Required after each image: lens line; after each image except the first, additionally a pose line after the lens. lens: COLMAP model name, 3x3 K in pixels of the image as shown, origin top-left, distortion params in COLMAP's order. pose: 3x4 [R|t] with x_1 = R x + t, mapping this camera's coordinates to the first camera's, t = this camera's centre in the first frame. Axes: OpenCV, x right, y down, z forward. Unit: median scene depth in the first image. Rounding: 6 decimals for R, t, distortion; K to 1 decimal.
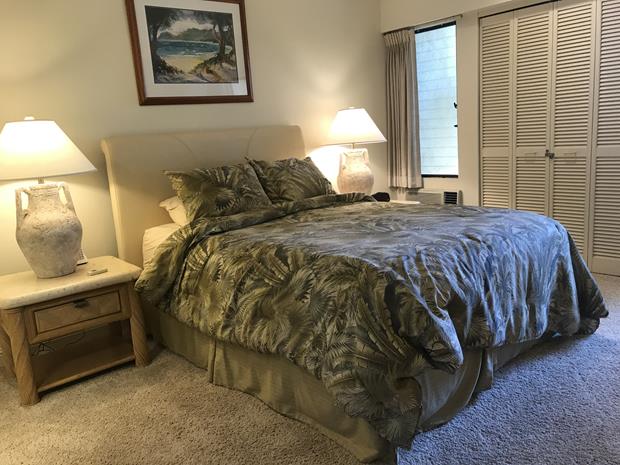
lens RADIAL K [[509.3, 0, 310.0], [0, 509.3, 232.5], [0, 0, 1]] dist [0.008912, 0.005293]
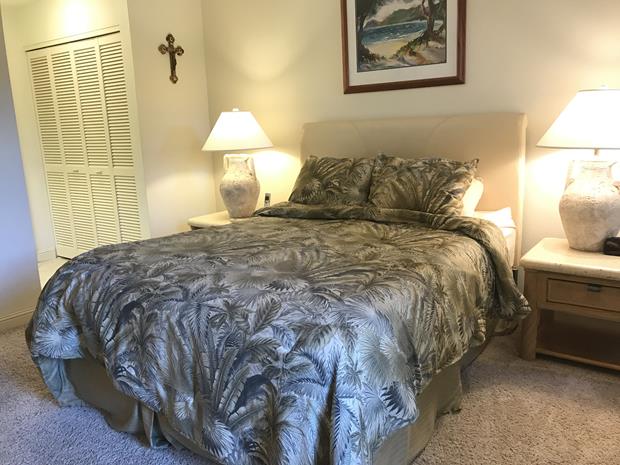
lens RADIAL K [[521.2, 0, 309.9], [0, 521.2, 216.6], [0, 0, 1]] dist [0.004660, 0.006412]
pose [[0.279921, 0.220754, -0.934298, 0.700079], [-0.174844, 0.968650, 0.176486, -0.168655], [0.943967, 0.113954, 0.309743, 0.580760]]
